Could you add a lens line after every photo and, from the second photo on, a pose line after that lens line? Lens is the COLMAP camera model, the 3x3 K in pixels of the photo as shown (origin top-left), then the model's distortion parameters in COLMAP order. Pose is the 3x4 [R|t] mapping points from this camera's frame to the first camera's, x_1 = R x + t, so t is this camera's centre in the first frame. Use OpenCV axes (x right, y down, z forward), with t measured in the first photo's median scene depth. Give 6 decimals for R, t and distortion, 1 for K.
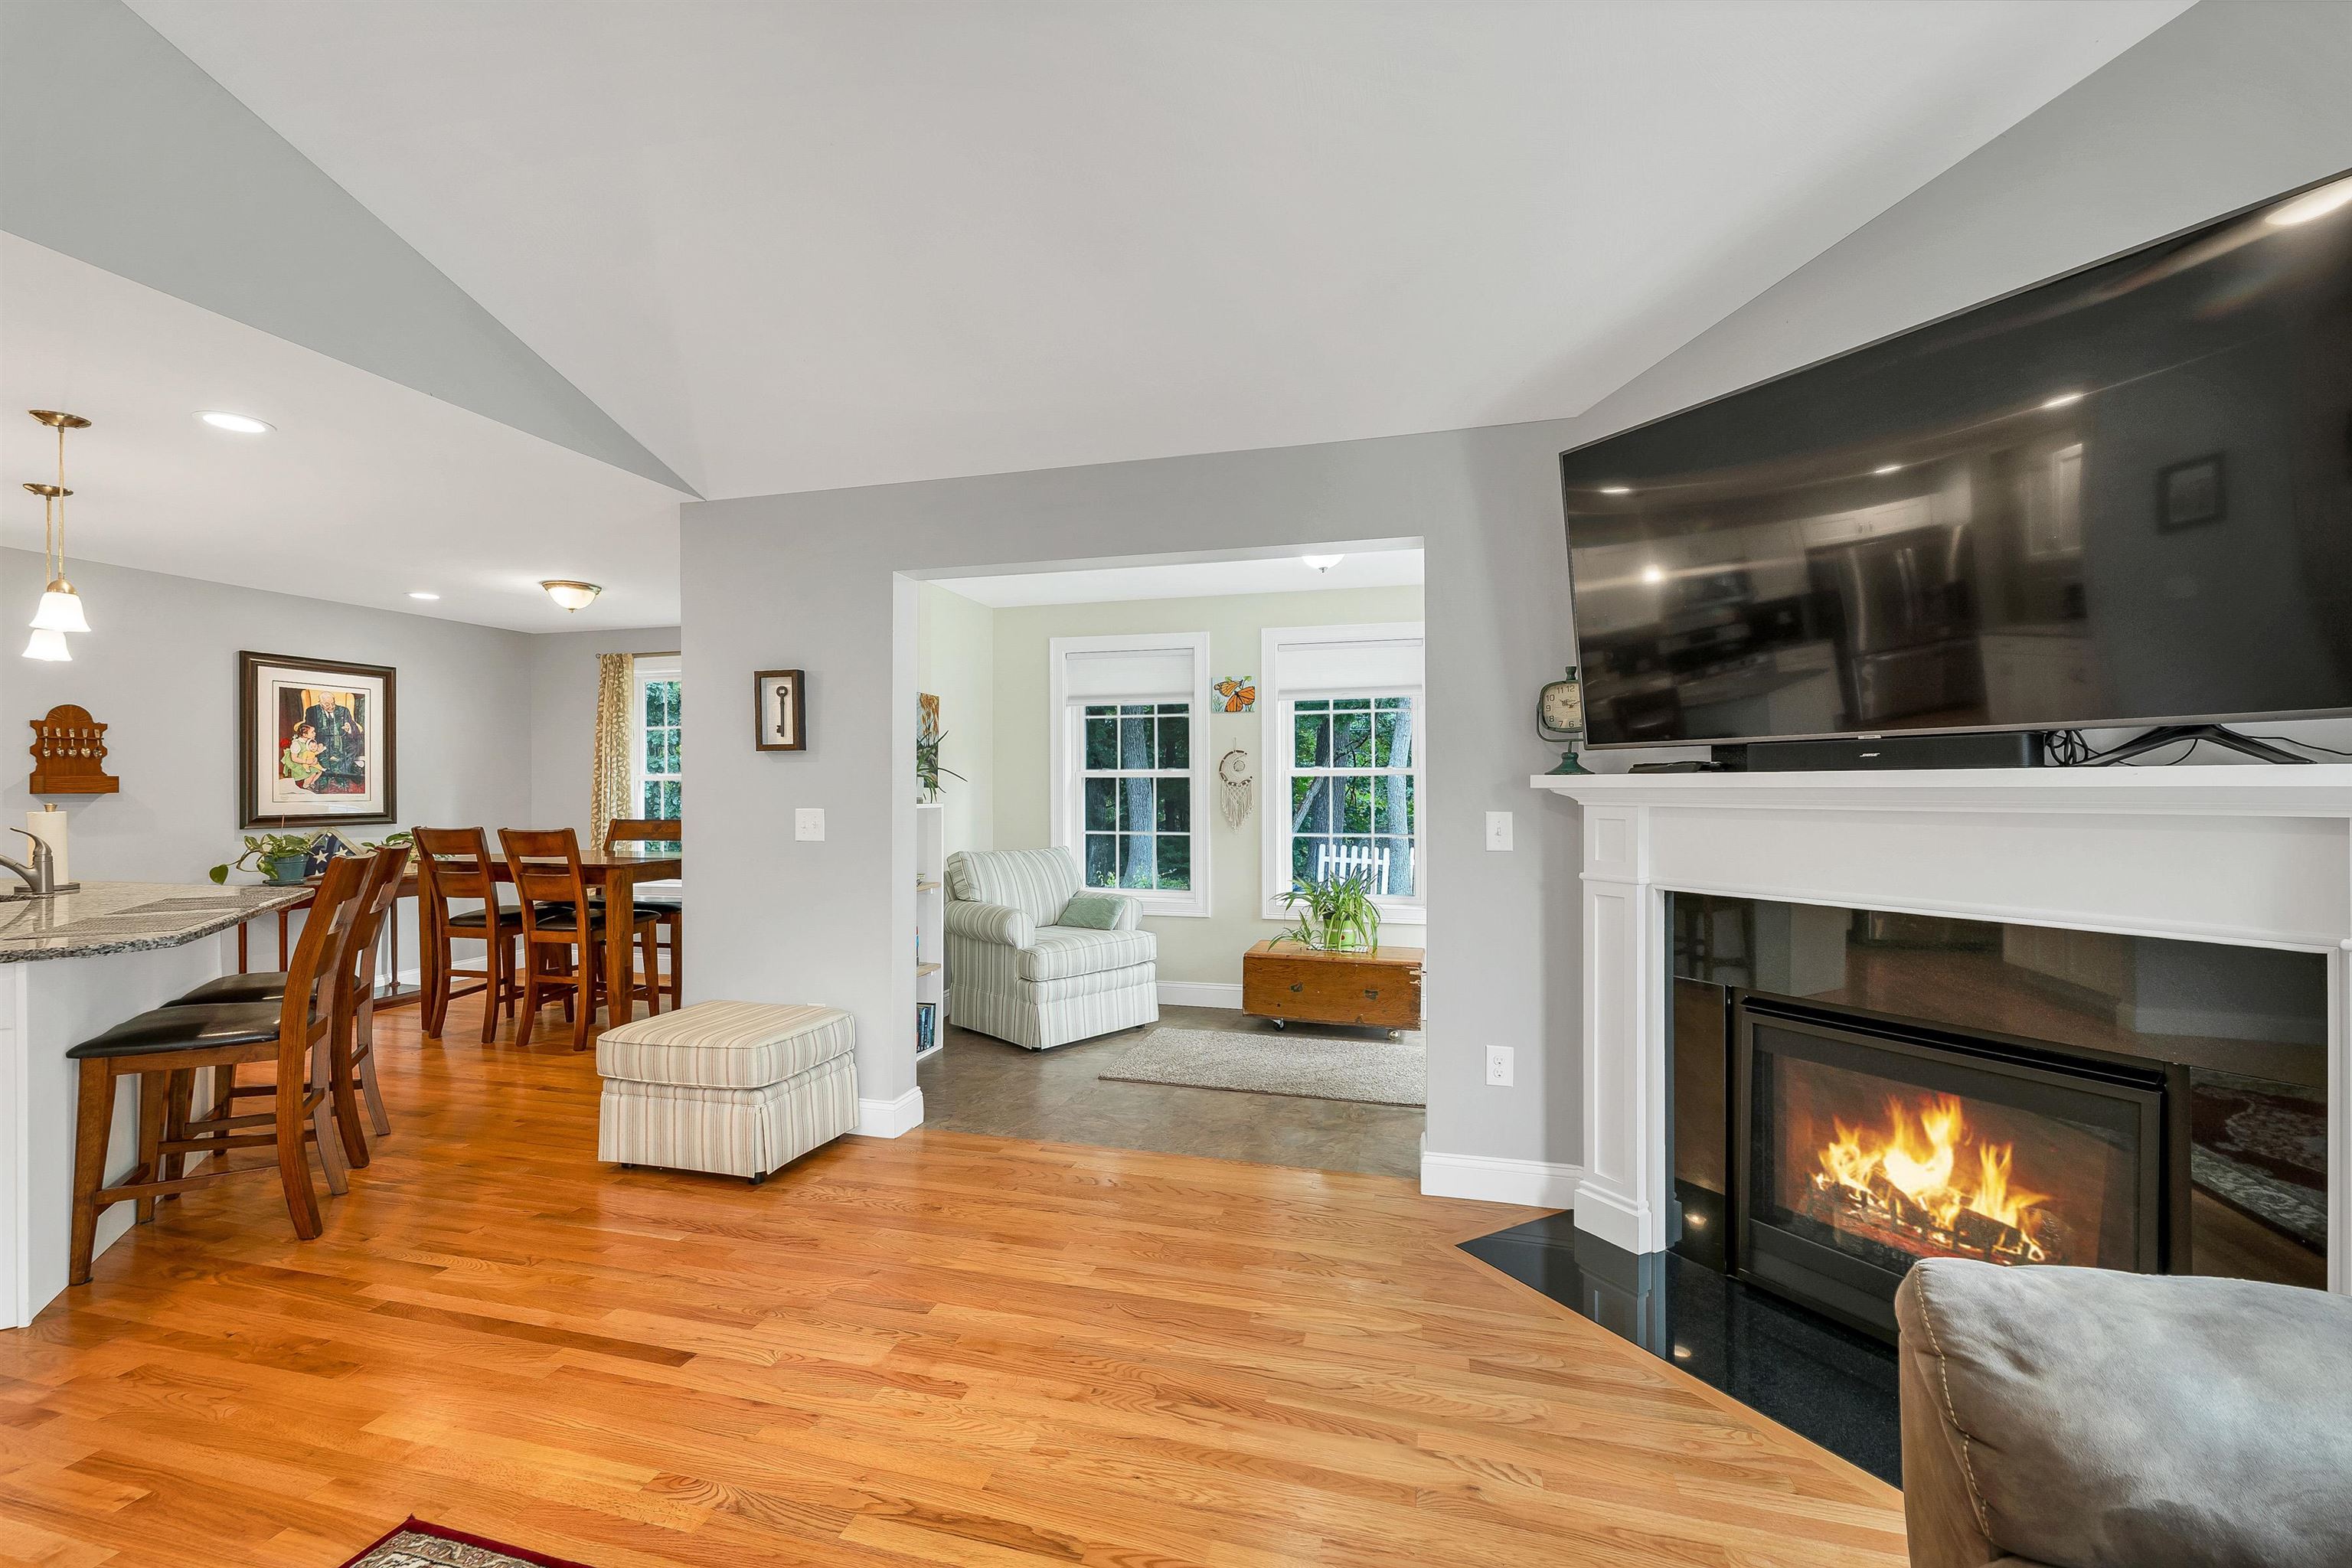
lens RADIAL K [[985.1, 0, 1168.2], [0, 985.1, 785.7], [0, 0, 1]] dist [0.001081, 0.000052]
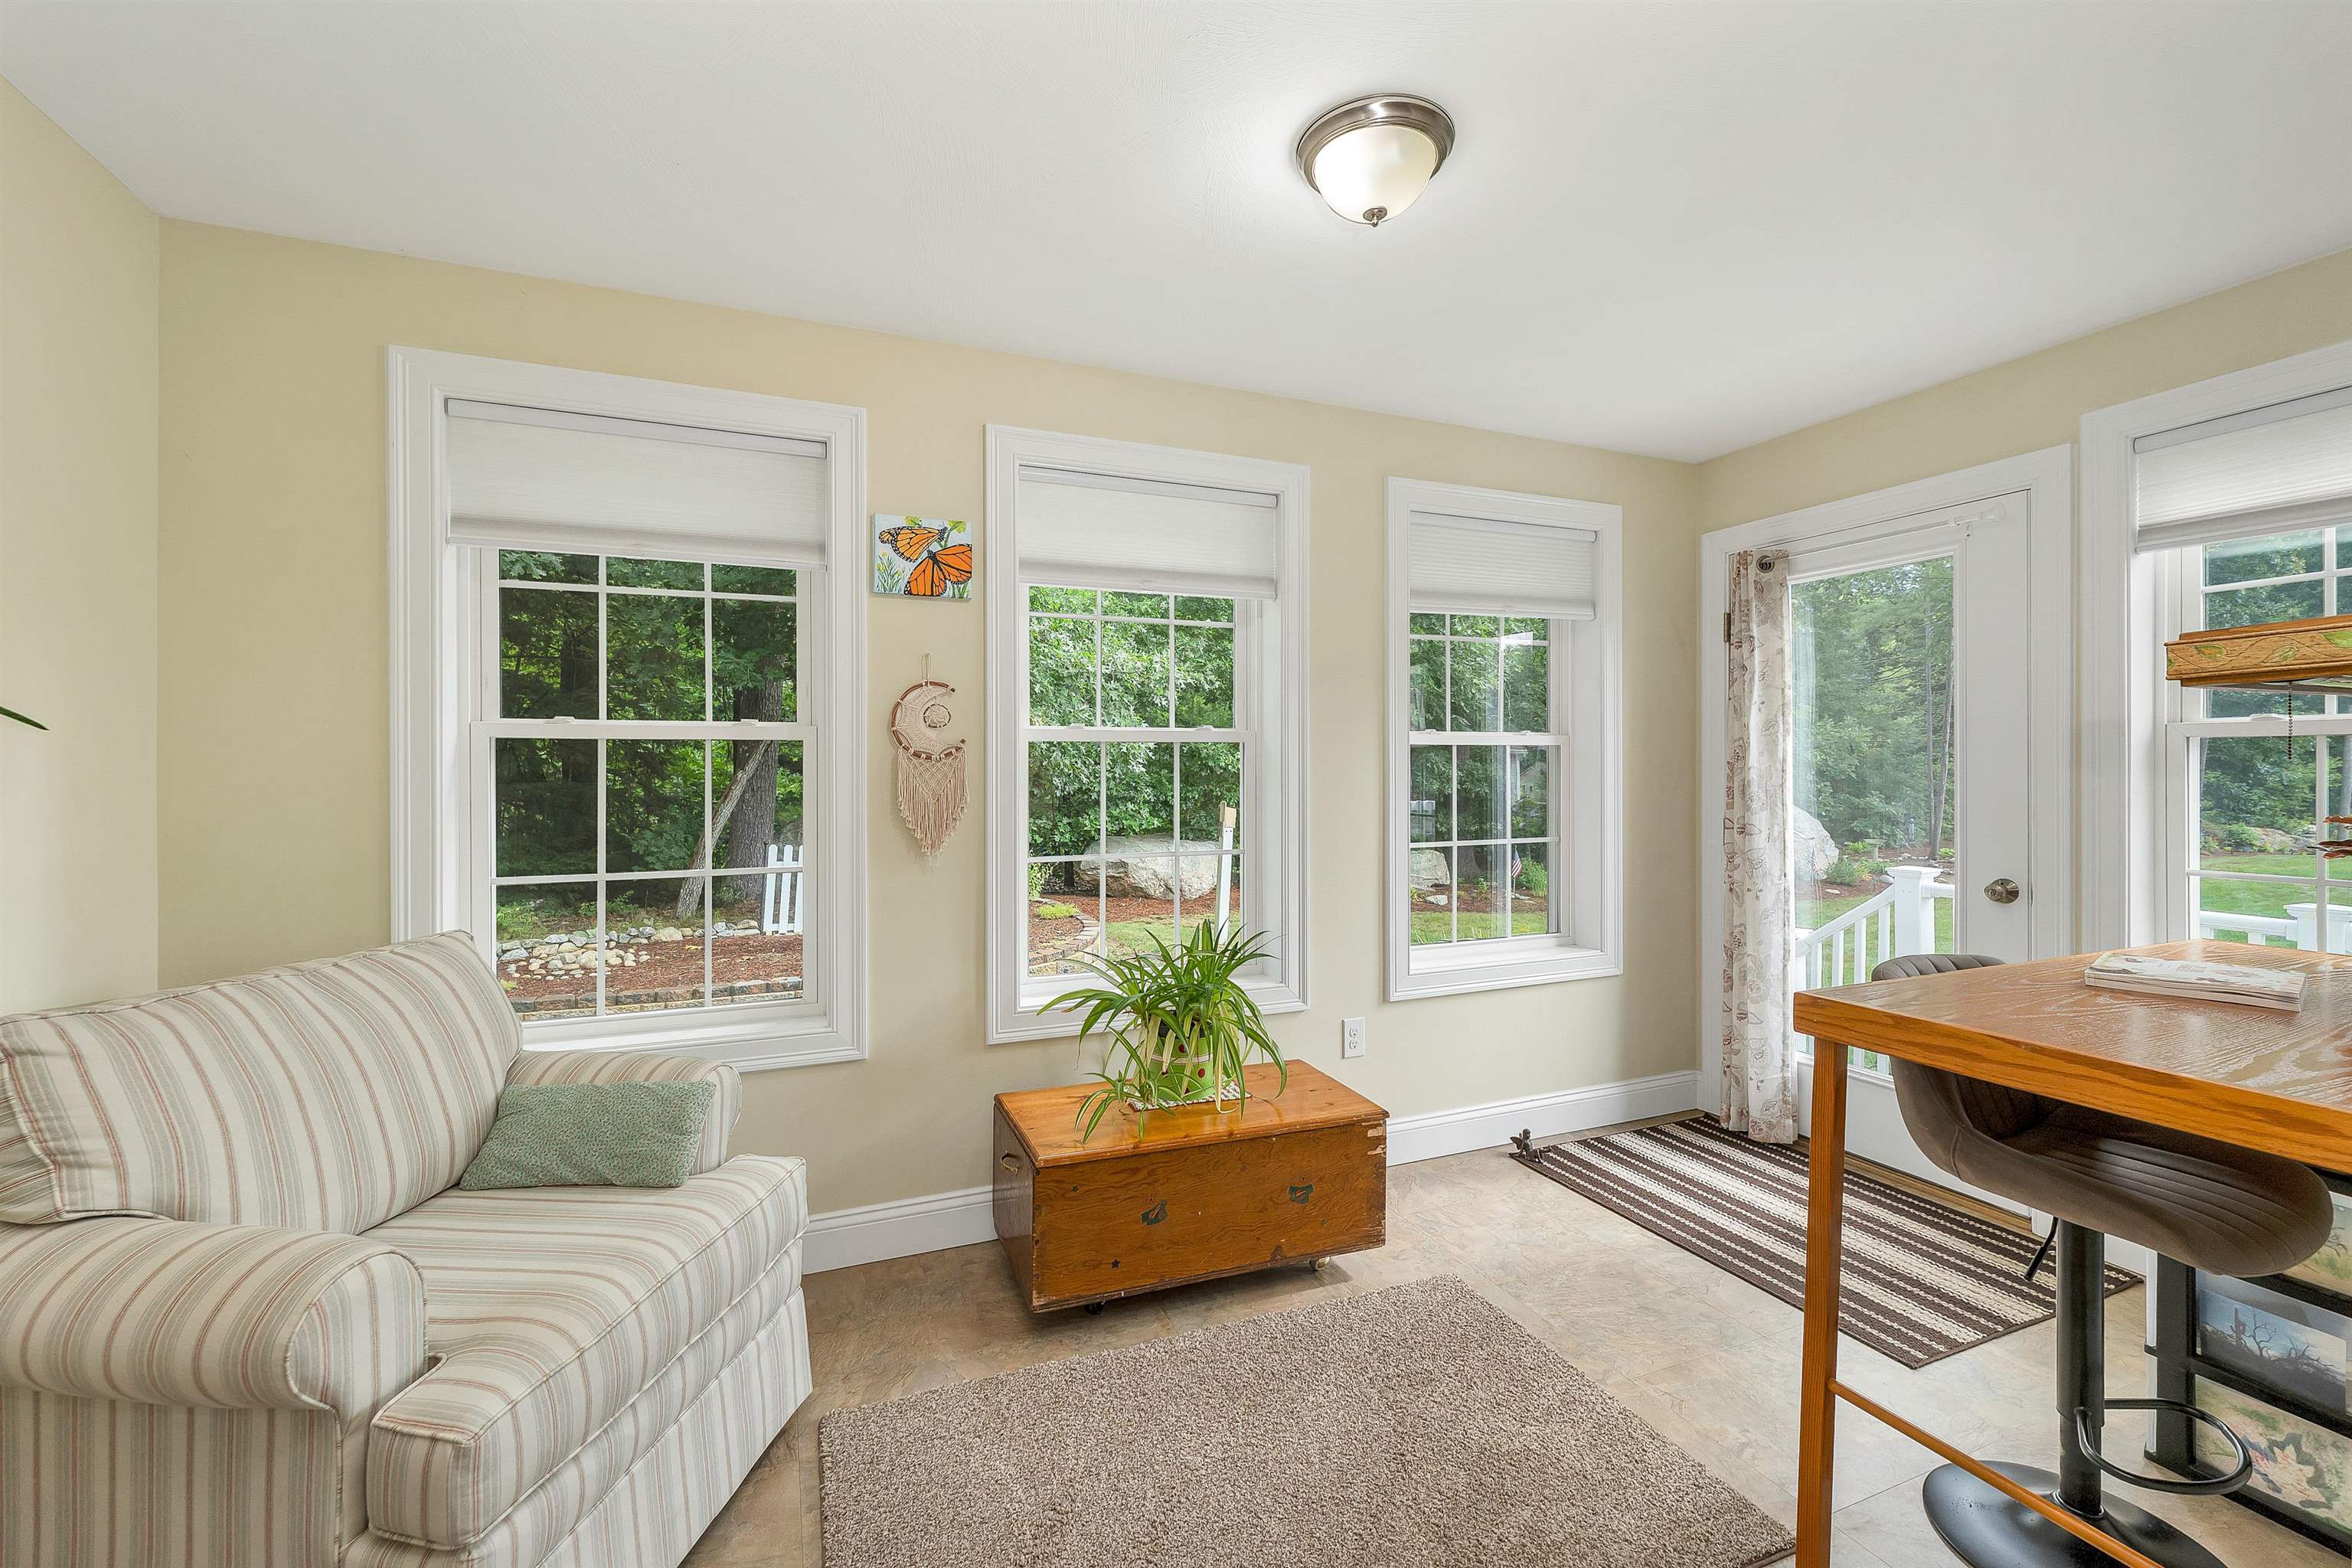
lens RADIAL K [[970.9, 0, 1164.3], [0, 970.9, 770.6], [0, 0, 1]] dist [0.000947, 0.000180]
pose [[0.793272, -0.001530, 0.608865, -0.125657], [-0.002197, 0.999983, 0.005374, 0.002369], [-0.608863, -0.005601, 0.793255, 0.618449]]
